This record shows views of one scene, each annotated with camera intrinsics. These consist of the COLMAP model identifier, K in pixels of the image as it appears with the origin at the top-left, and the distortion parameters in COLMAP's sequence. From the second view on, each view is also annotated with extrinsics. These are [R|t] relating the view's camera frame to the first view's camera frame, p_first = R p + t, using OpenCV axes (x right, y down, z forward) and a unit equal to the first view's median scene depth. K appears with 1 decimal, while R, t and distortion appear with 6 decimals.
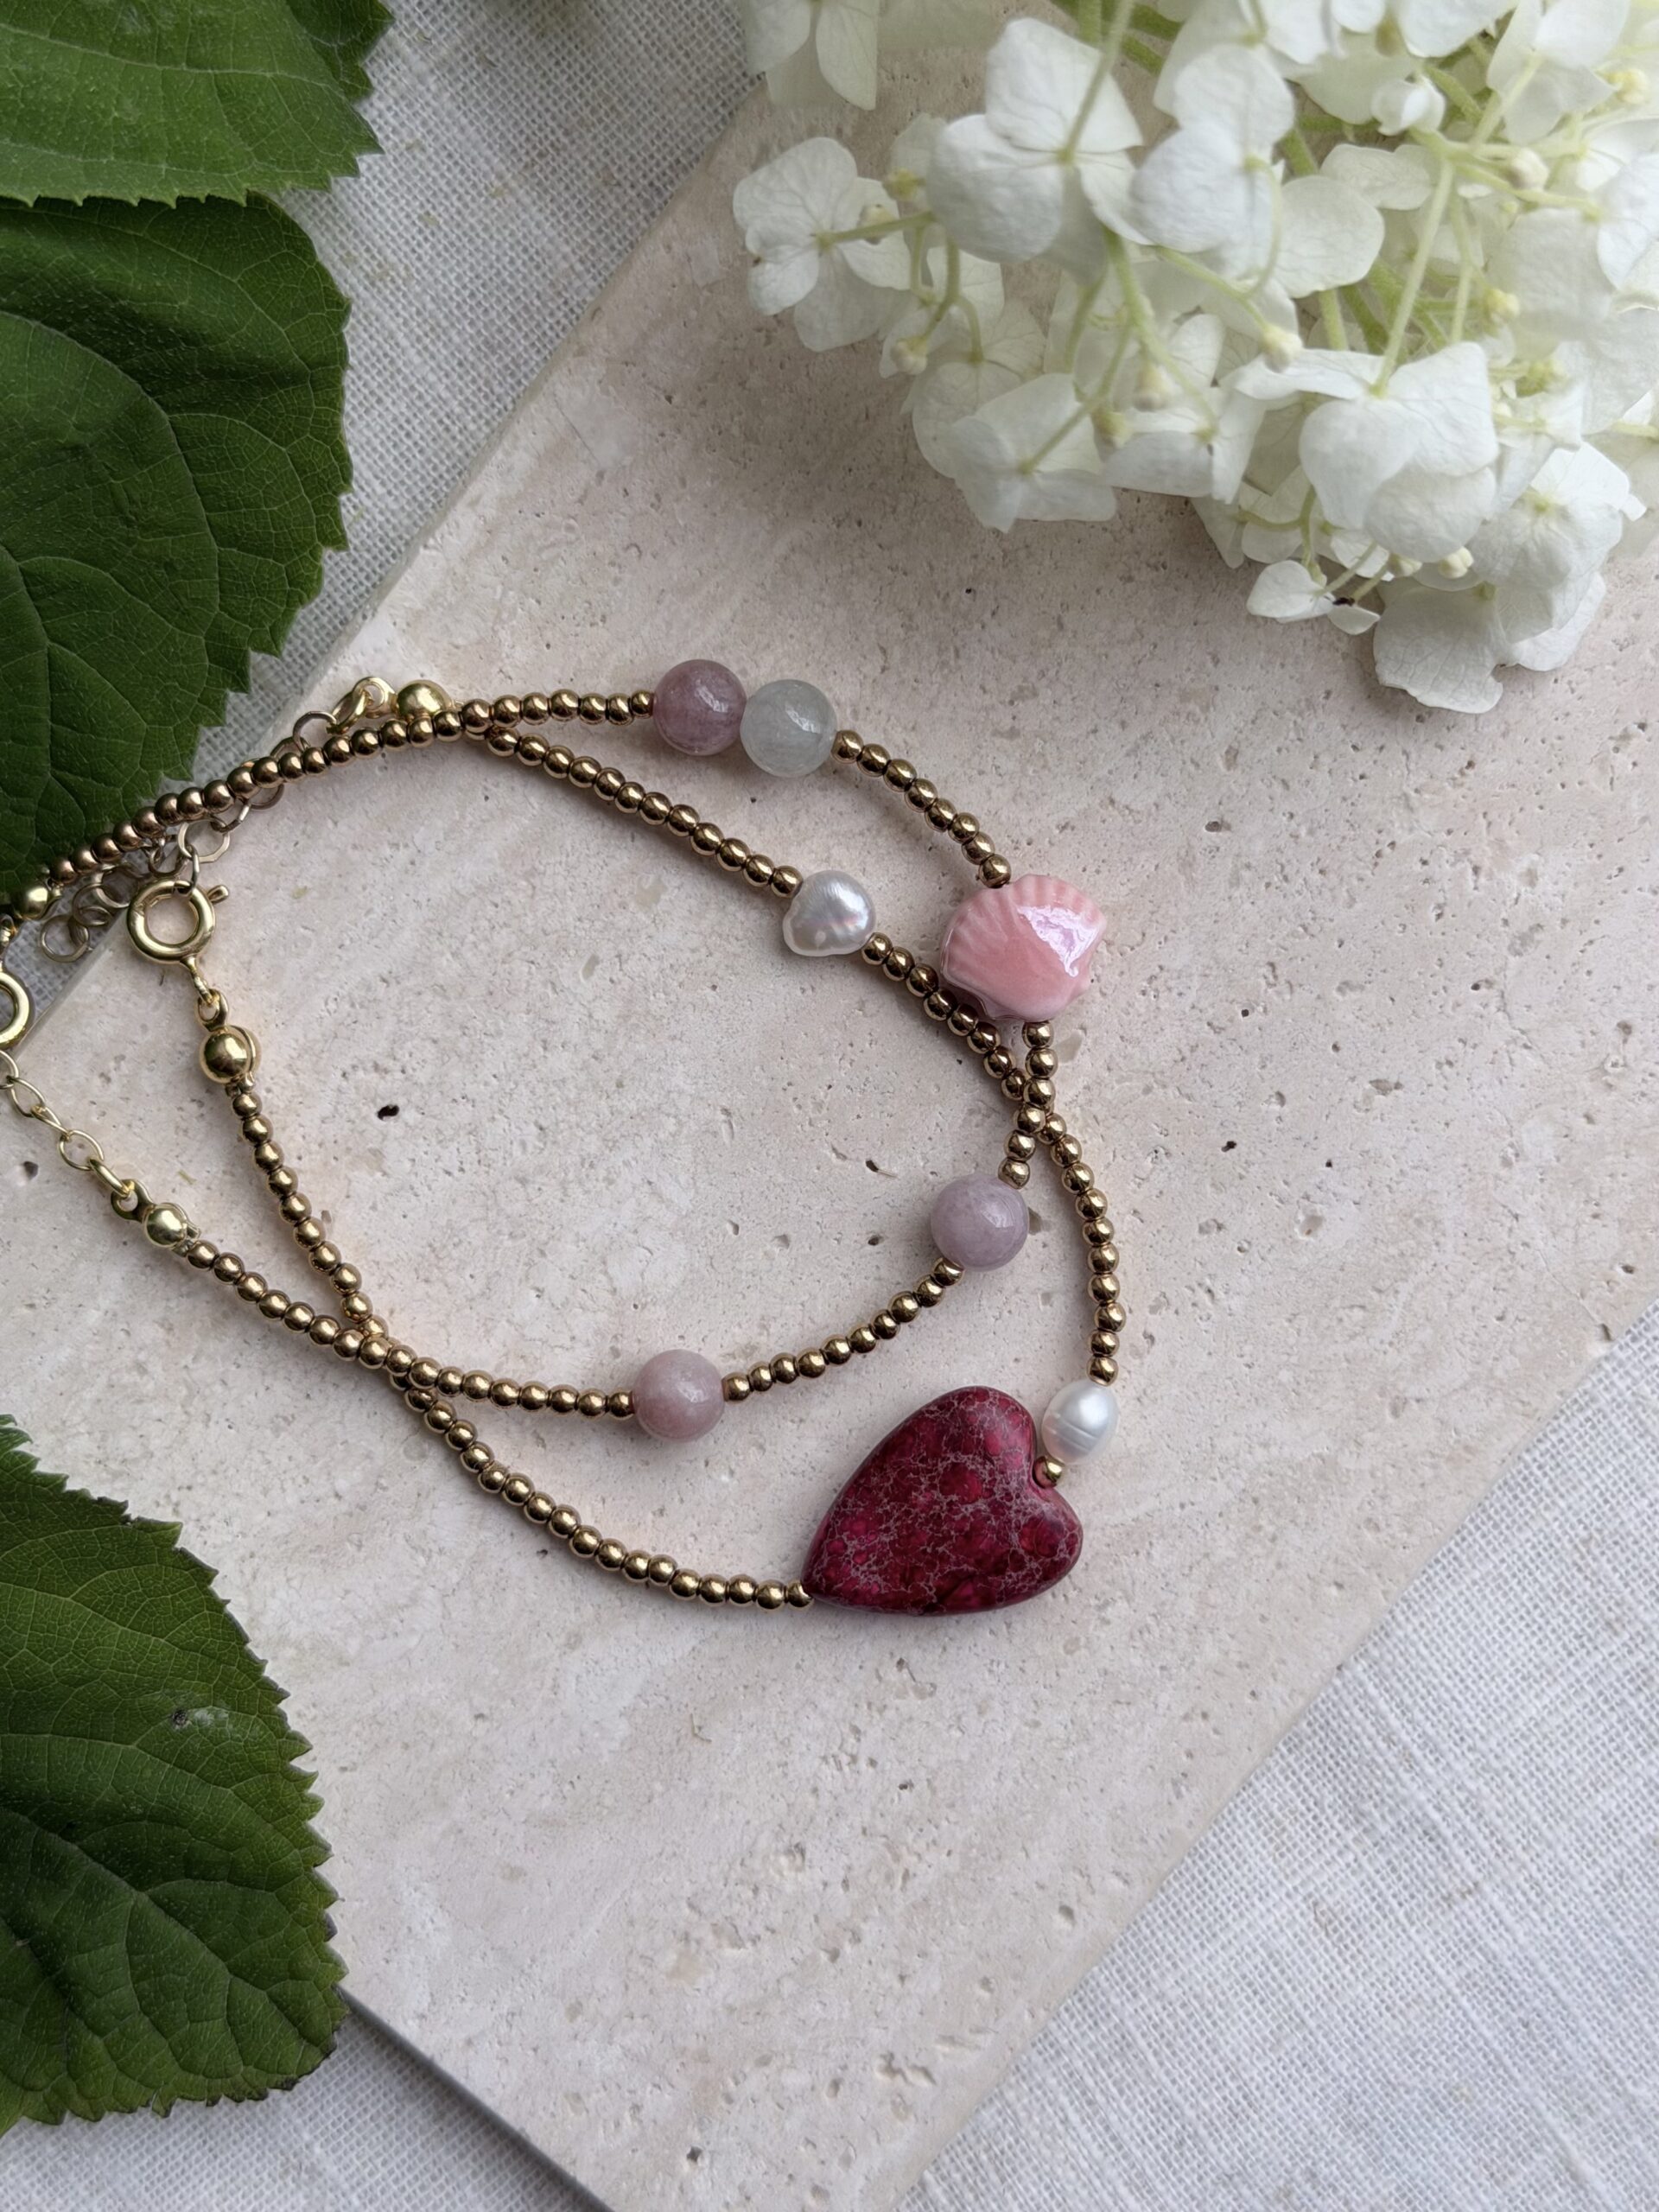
lens RADIAL K [[3162.6, 0, 852.2], [0, 3162.6, 1105.1], [0, 0, 1]] dist [0.154779, -0.444330]
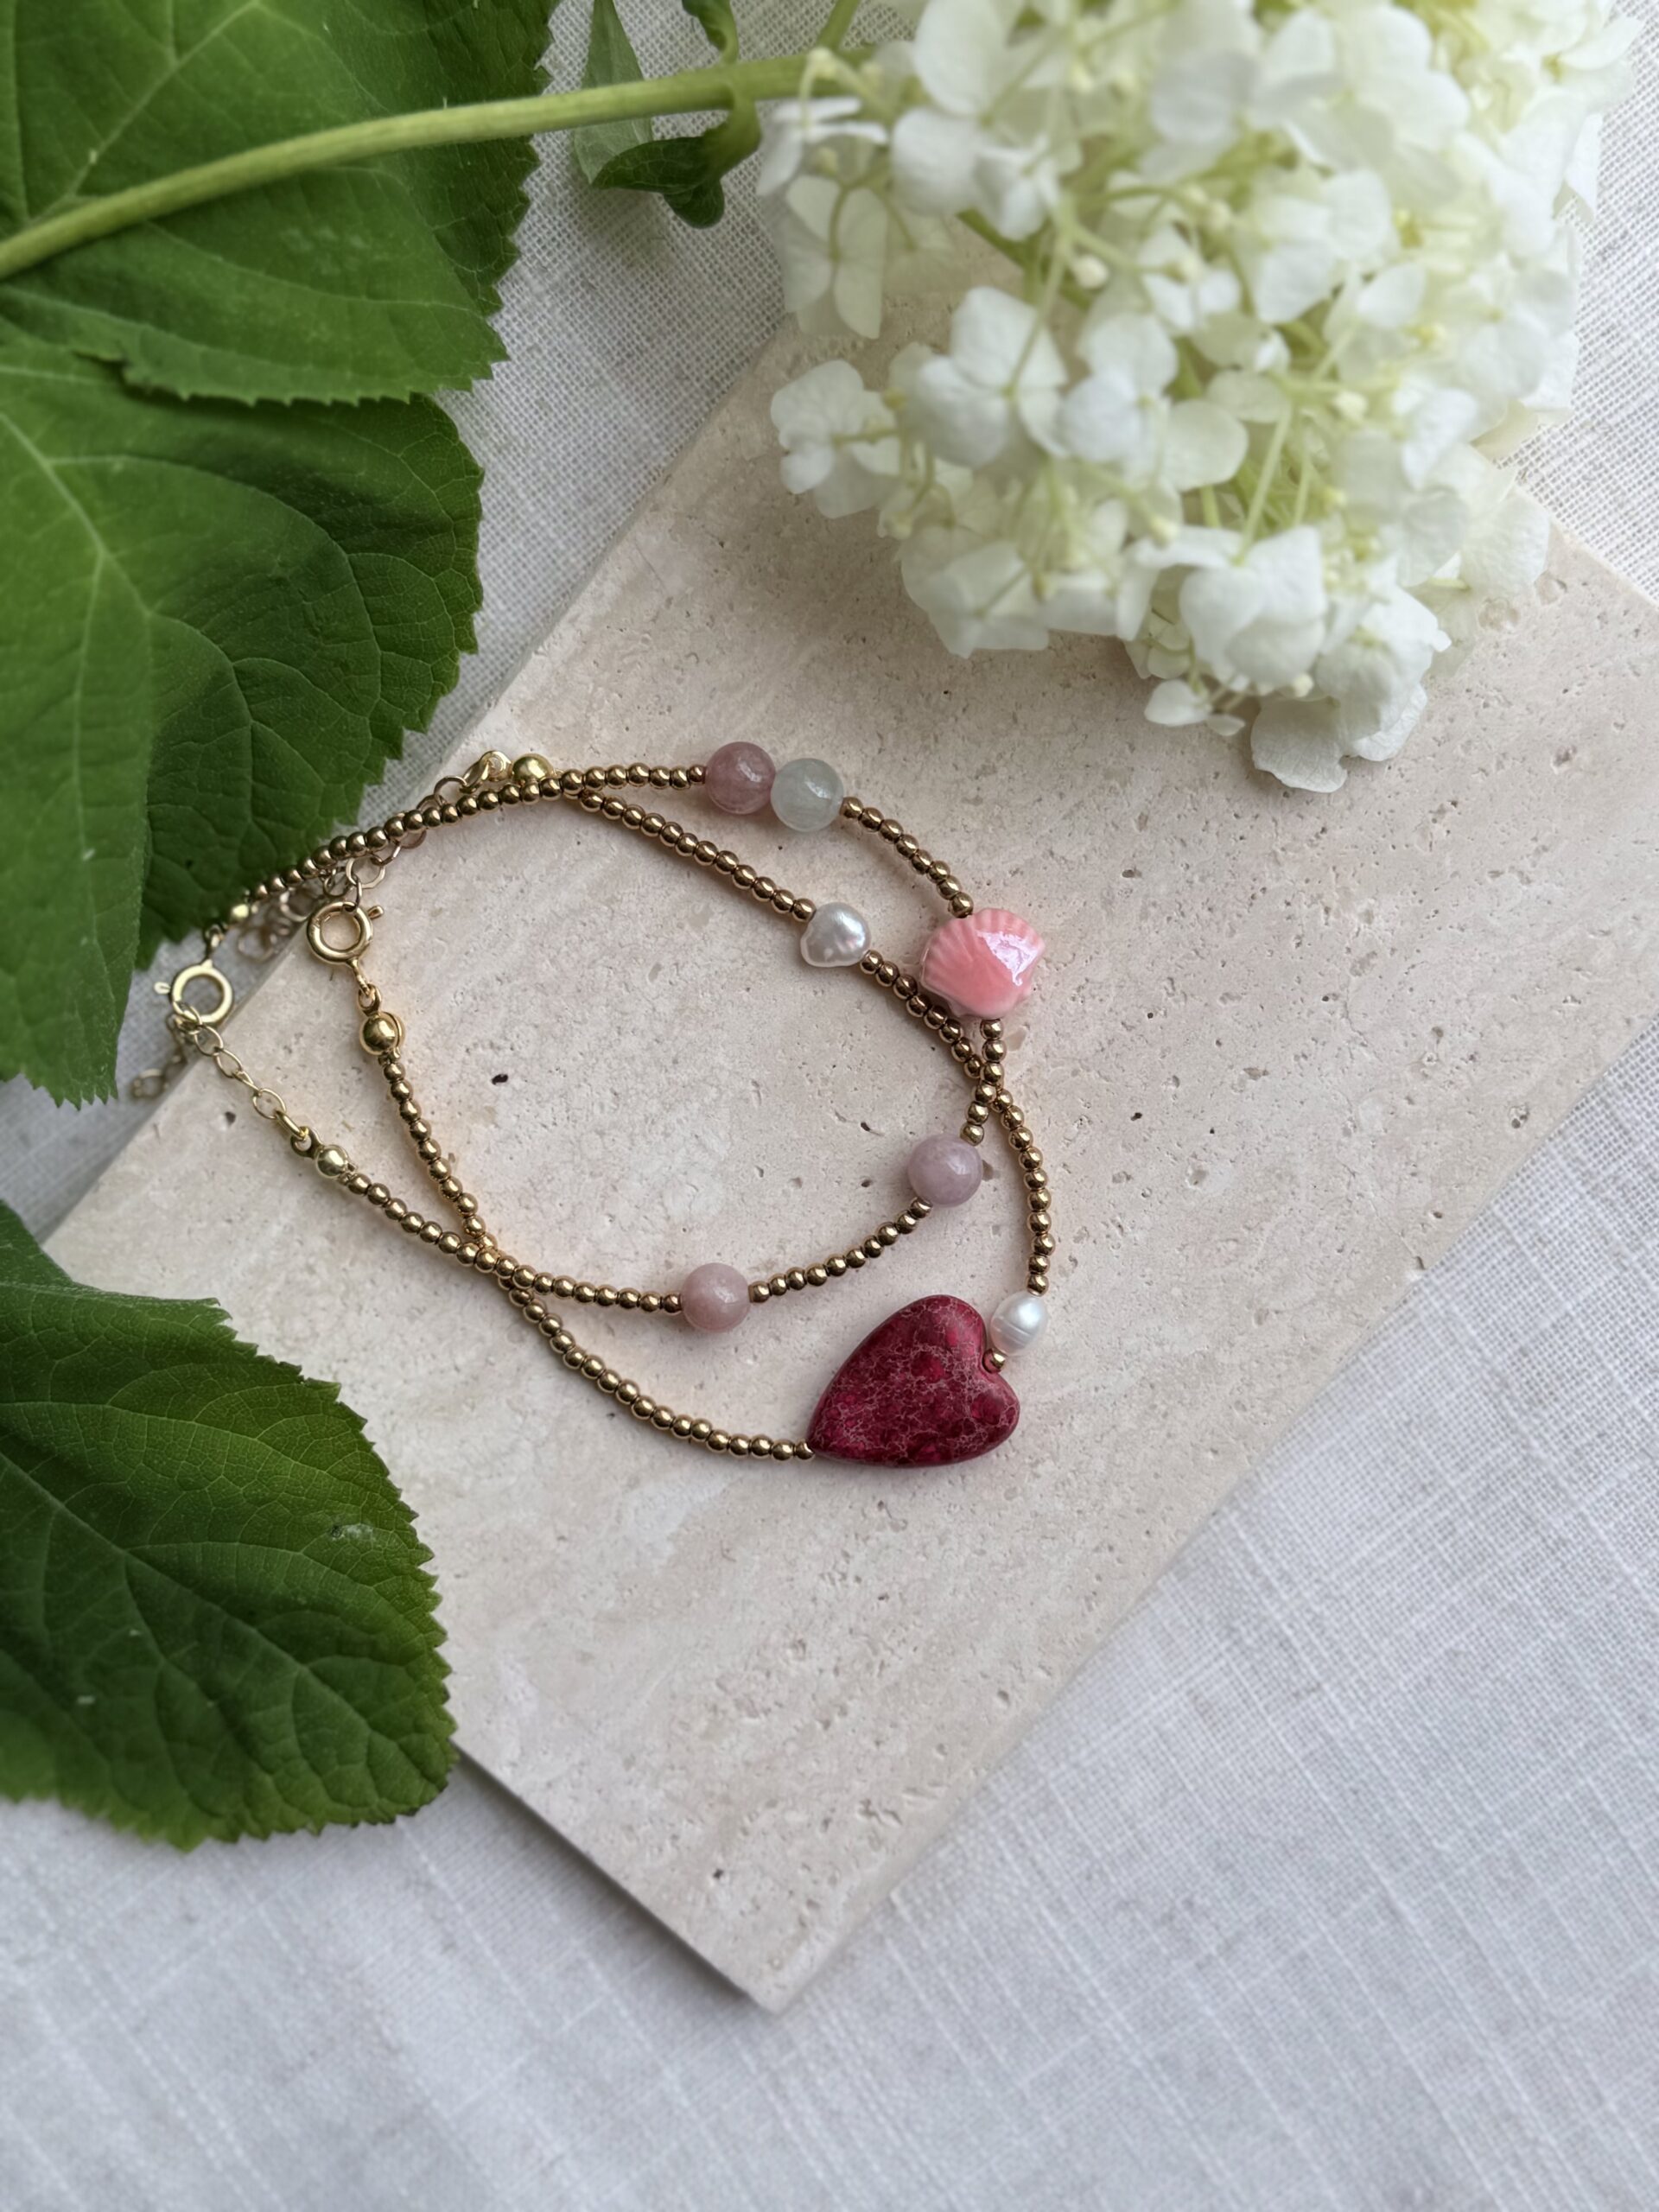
lens RADIAL K [[2887.4, 0, 830.1], [0, 2887.4, 1102.2], [0, 0, 1]] dist [0.140518, -0.259971]
pose [[0.999574, 0.018053, -0.022949, 0.018996], [-0.017931, 0.999824, 0.005495, 0.002657], [0.023044, -0.005081, 0.999722, -0.202248]]
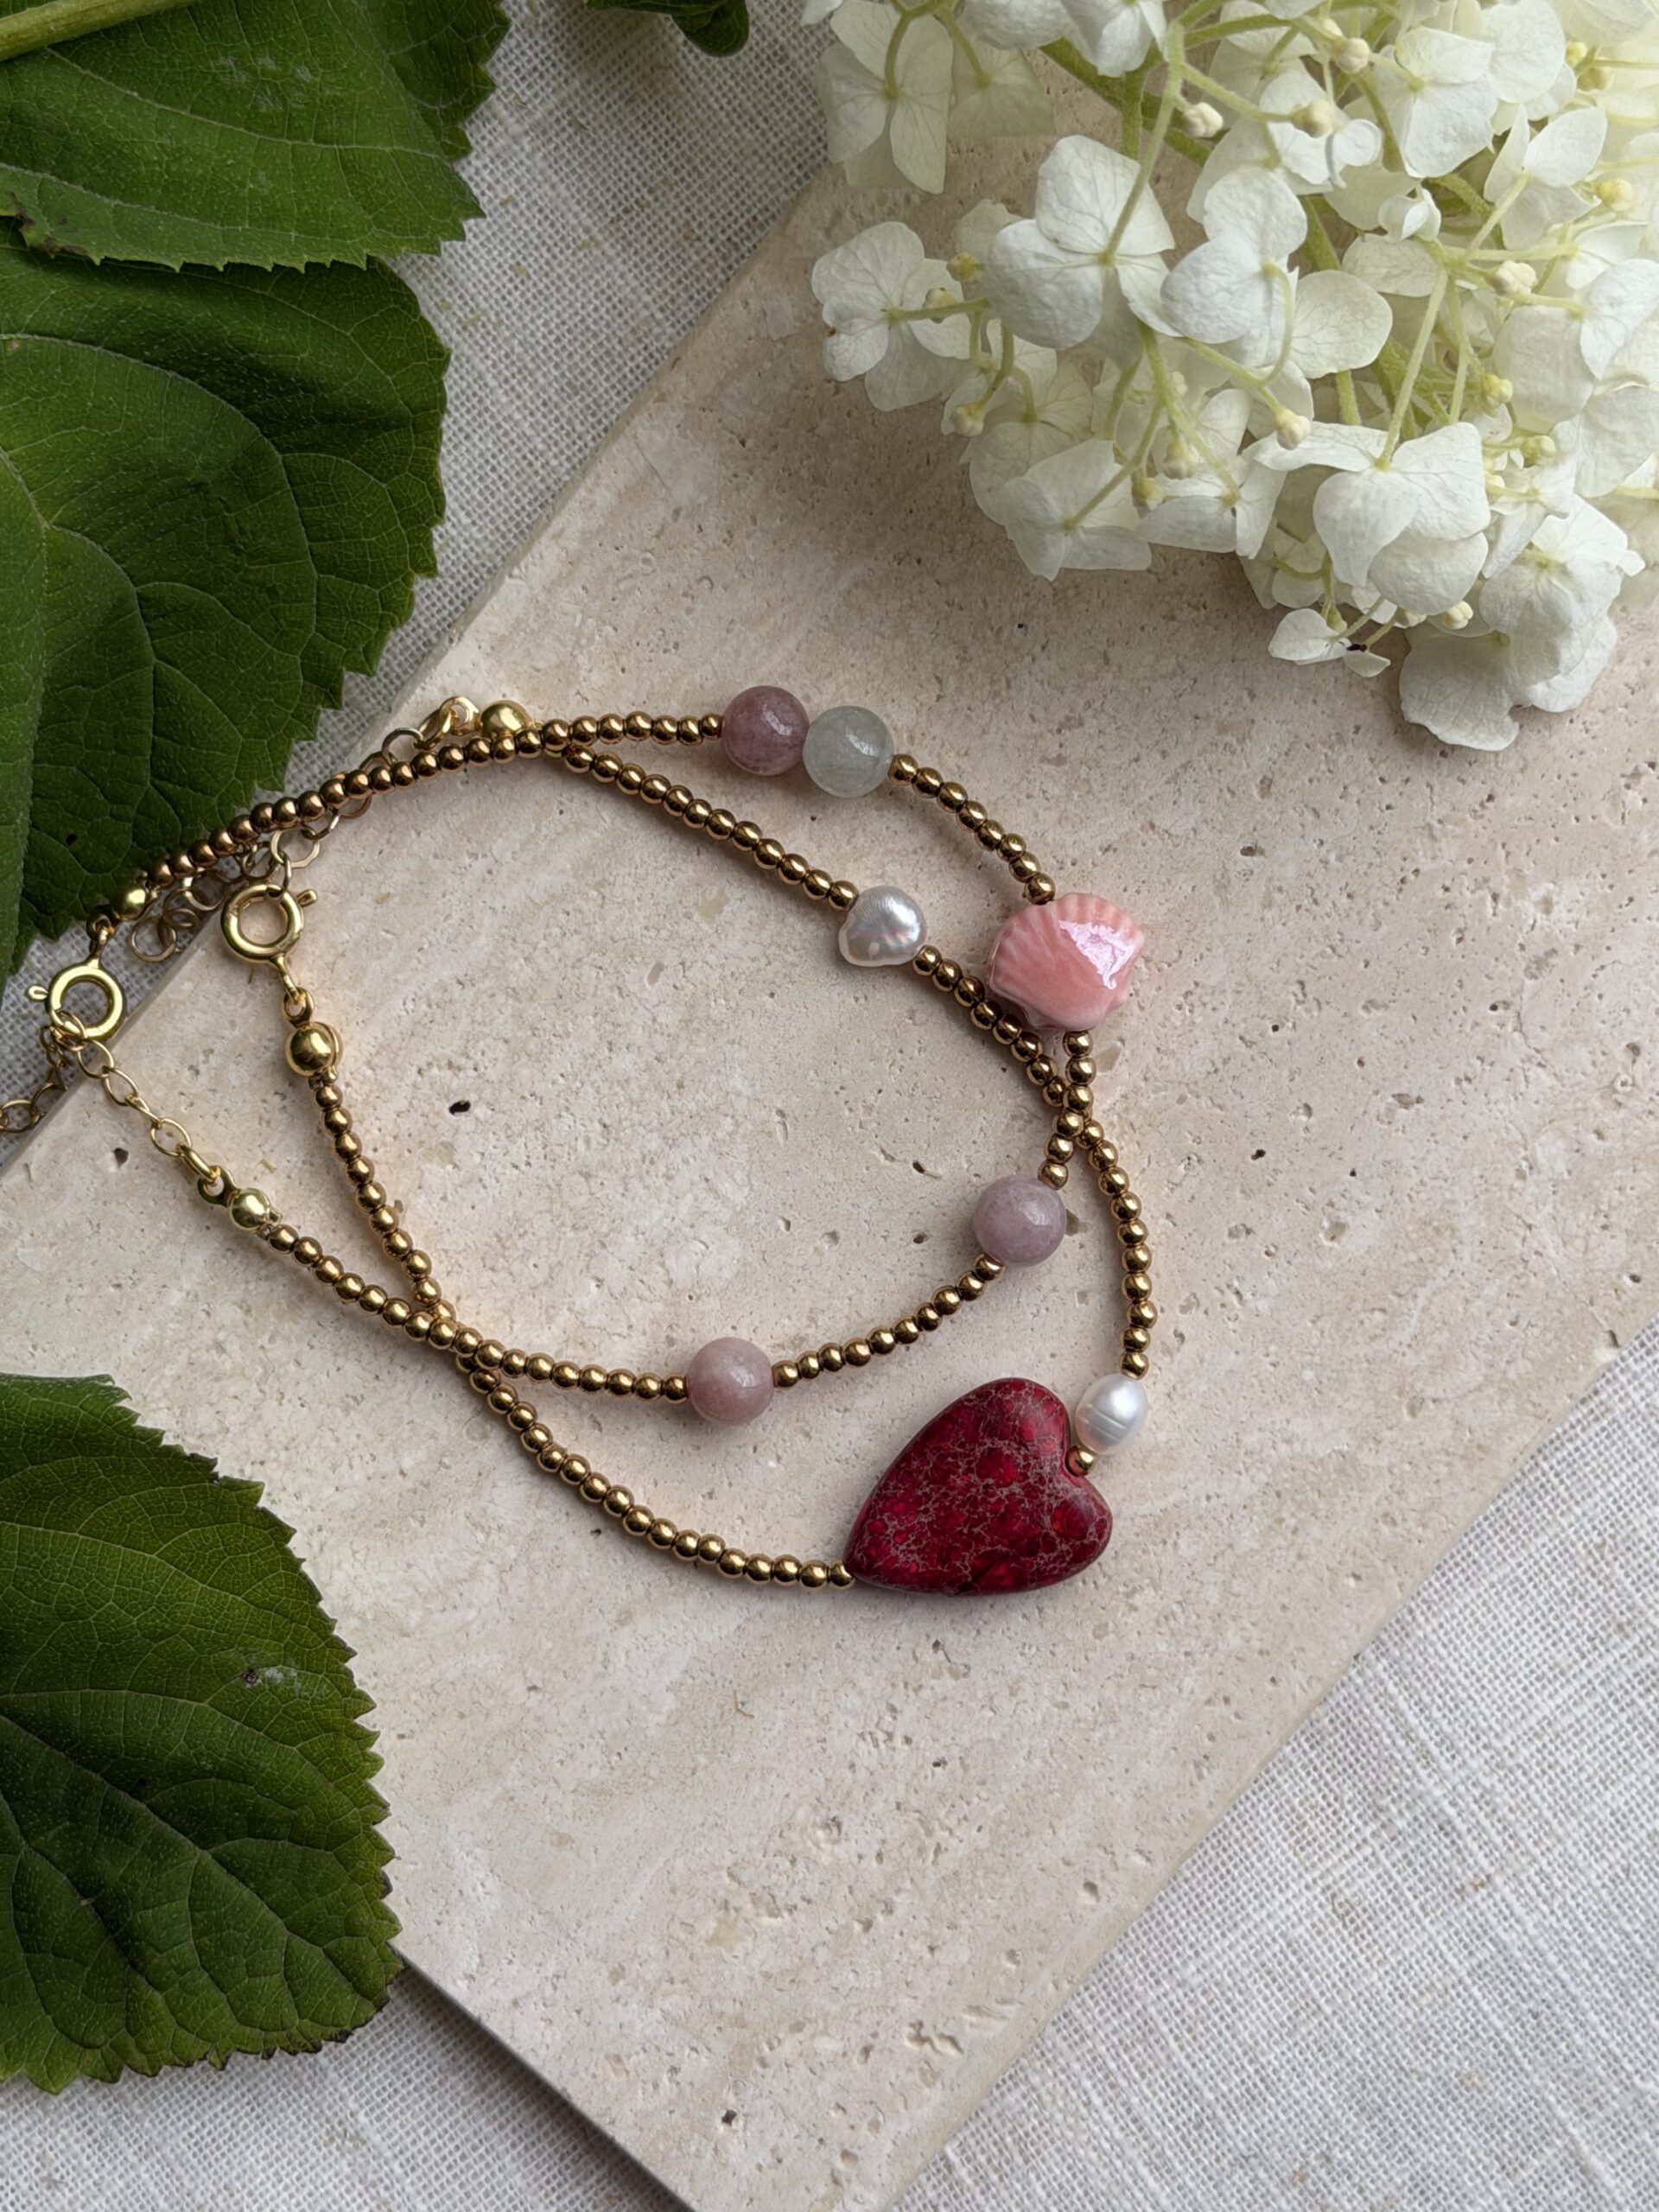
lens RADIAL K [[4225.5, 0, 820.1], [0, 4225.5, 1105.8], [0, 0, 1]] dist [0.130407, -0.204431]
pose [[0.999640, 0.020042, -0.017865, -0.001735], [-0.020644, 0.999201, -0.034215, 0.047356], [0.017165, 0.034572, 0.999255, -0.403091]]
